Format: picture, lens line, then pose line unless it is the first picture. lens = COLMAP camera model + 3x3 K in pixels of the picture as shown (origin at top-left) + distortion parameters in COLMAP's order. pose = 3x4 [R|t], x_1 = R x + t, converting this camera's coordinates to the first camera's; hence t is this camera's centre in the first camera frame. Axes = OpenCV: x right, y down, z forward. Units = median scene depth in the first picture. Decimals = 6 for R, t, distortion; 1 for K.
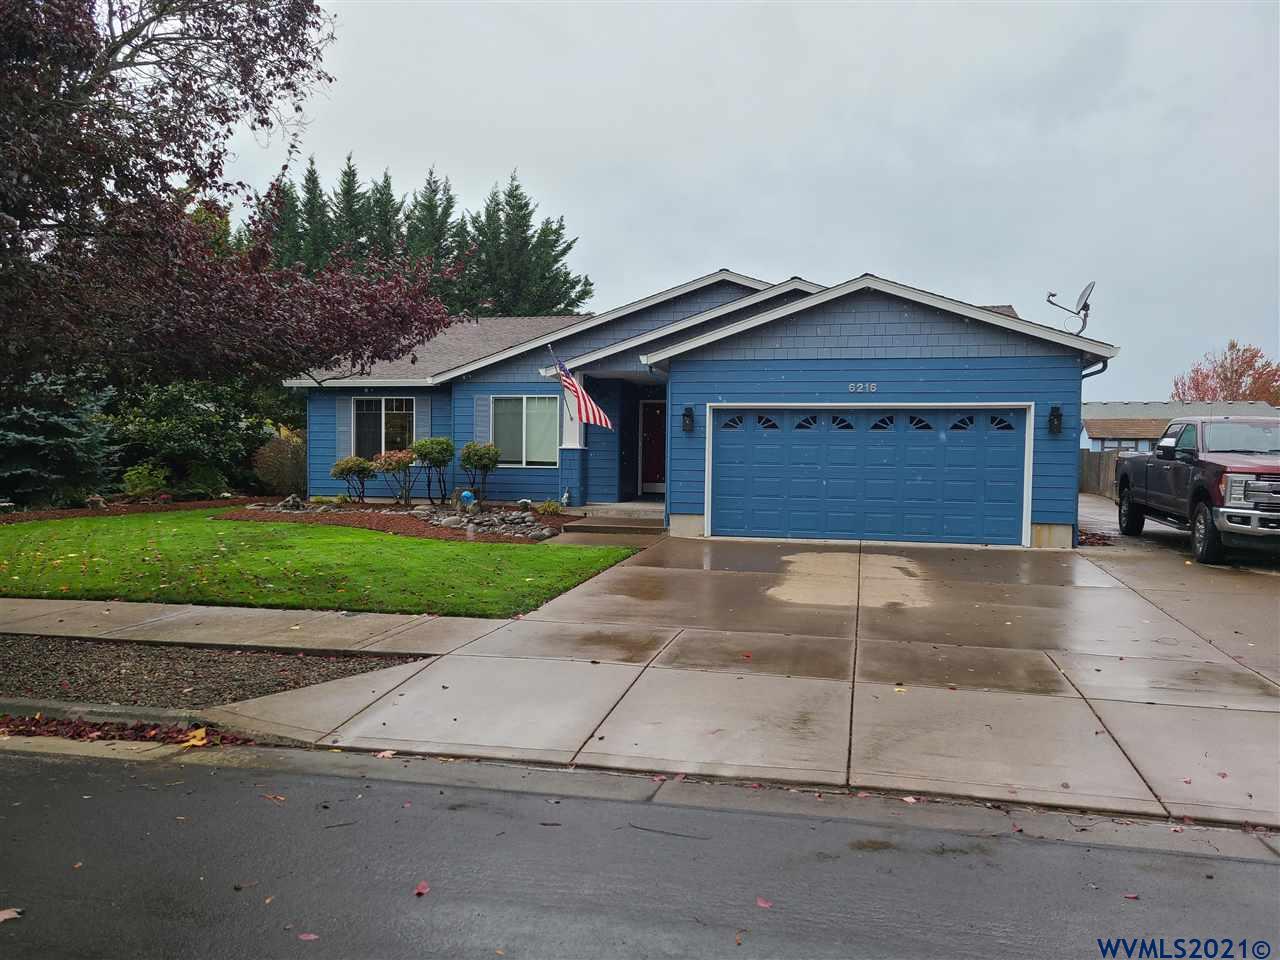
lens RADIAL K [[954.0, 0, 653.9], [0, 954.0, 498.8], [0, 0, 1]] dist [0.061937, -0.039062]
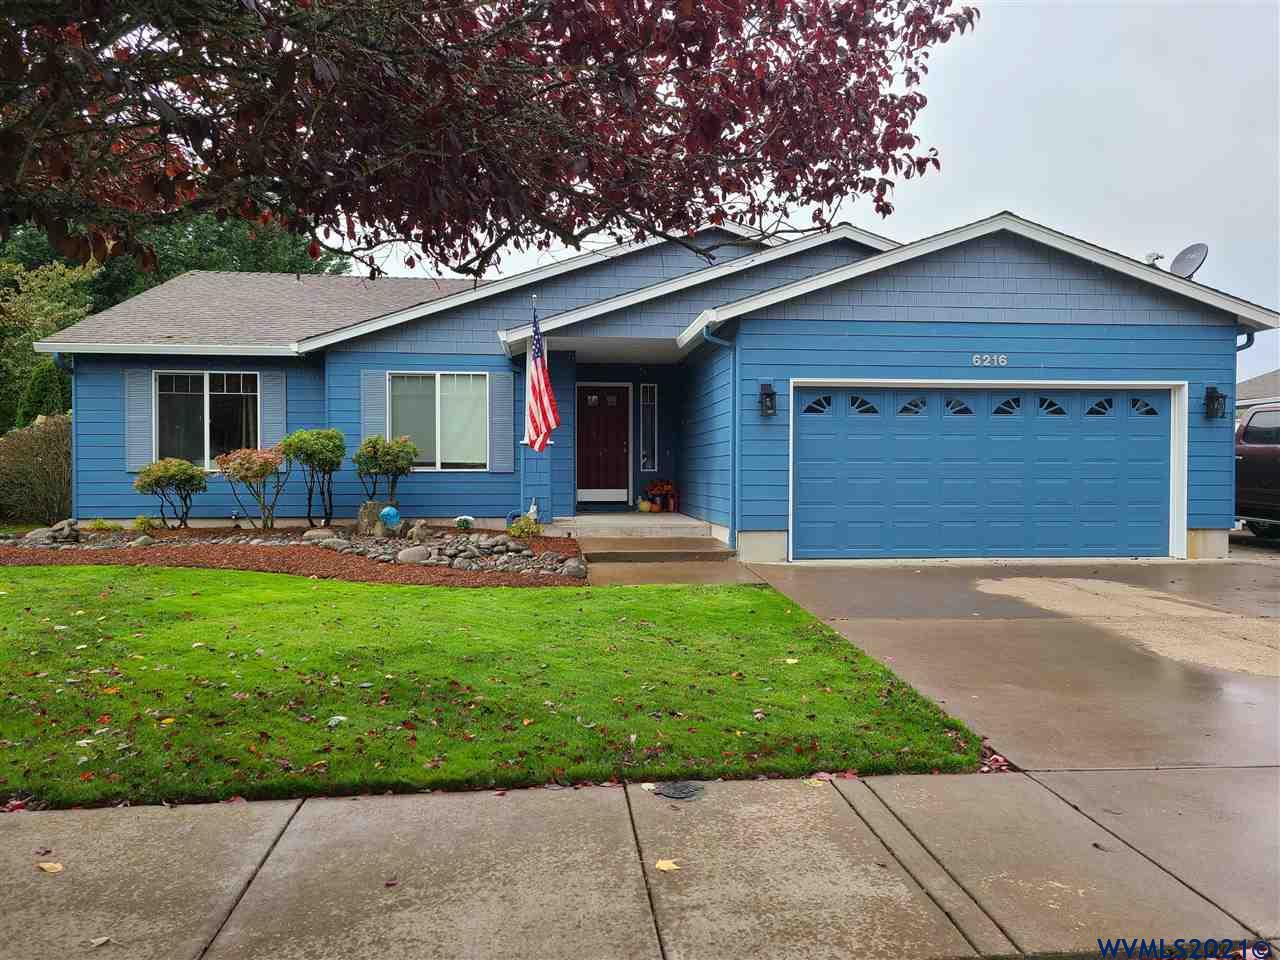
lens RADIAL K [[954.0, 0, 650.4], [0, 954.0, 479.4], [0, 0, 1]] dist [0.061937, -0.039062]
pose [[0.945757, -0.017409, 0.324408, -0.226380], [0.024995, 0.999503, -0.019233, -0.009053], [-0.323911, 0.026299, 0.945722, 0.274618]]
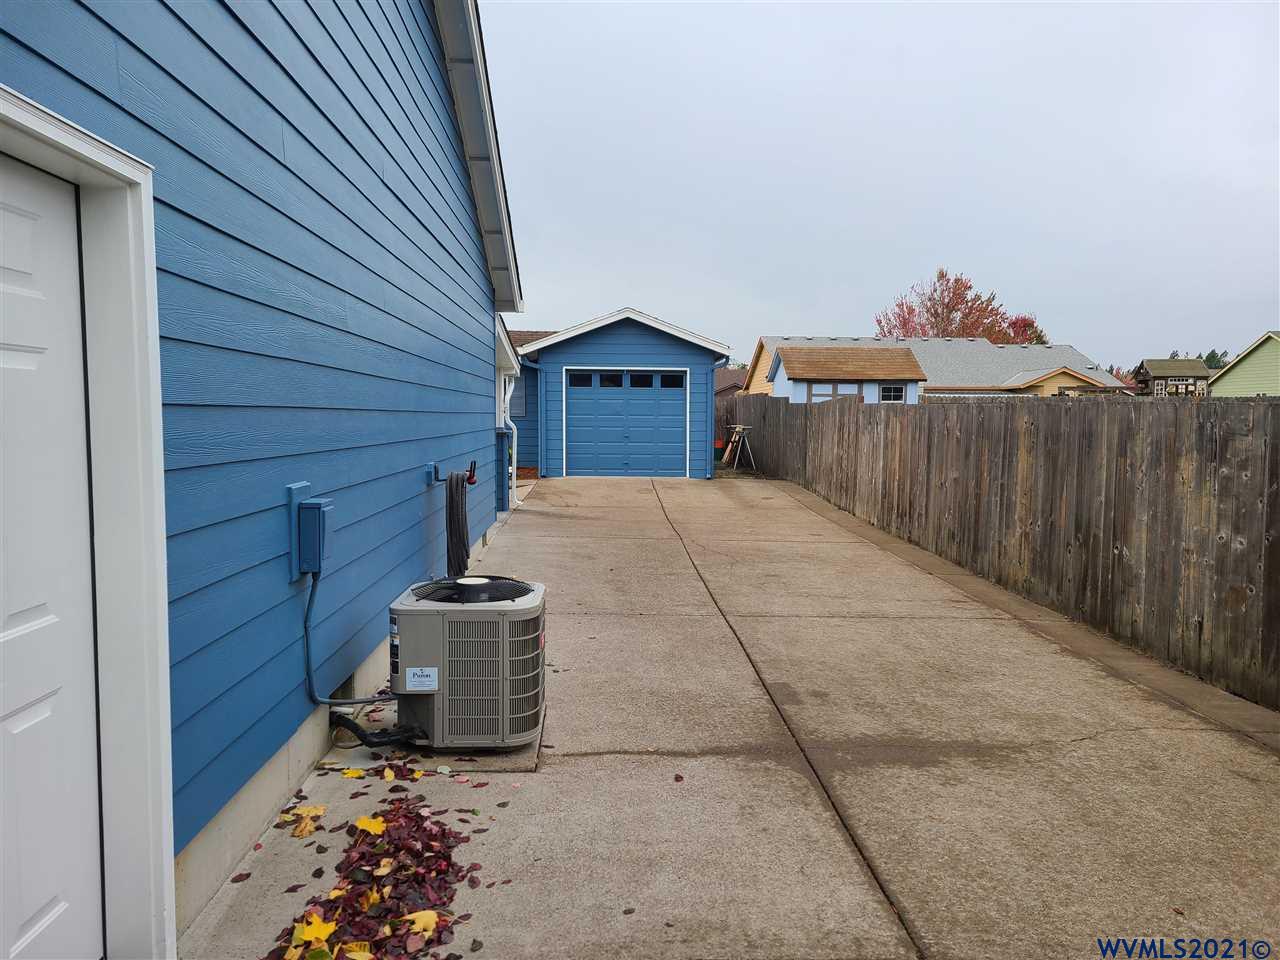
lens RADIAL K [[954.0, 0, 640.5], [0, 954.0, 484.7], [0, 0, 1]] dist [0.061937, -0.039062]
pose [[0.964885, -0.027917, 0.261184, 0.428813], [0.017373, 0.998942, 0.042592, -0.050770], [-0.262096, -0.036558, 0.964349, 0.937057]]
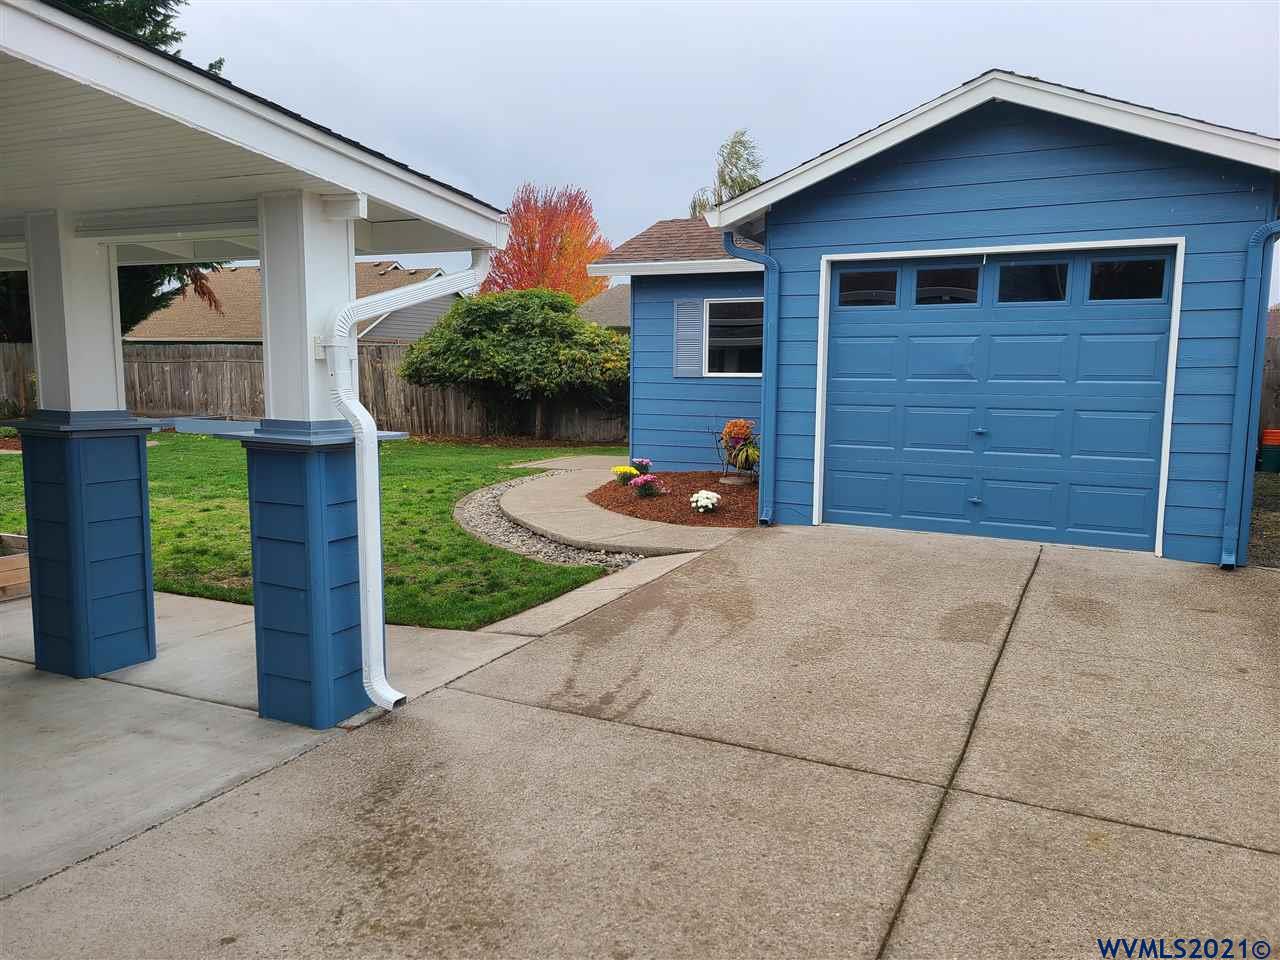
lens RADIAL K [[954.0, 0, 645.0], [0, 954.0, 486.4], [0, 0, 1]] dist [0.061937, -0.039062]
pose [[0.976220, 0.017602, -0.216066, 0.661860], [0.001388, 0.996170, 0.087428, -0.074186], [0.216778, -0.085649, 0.972457, 1.593193]]
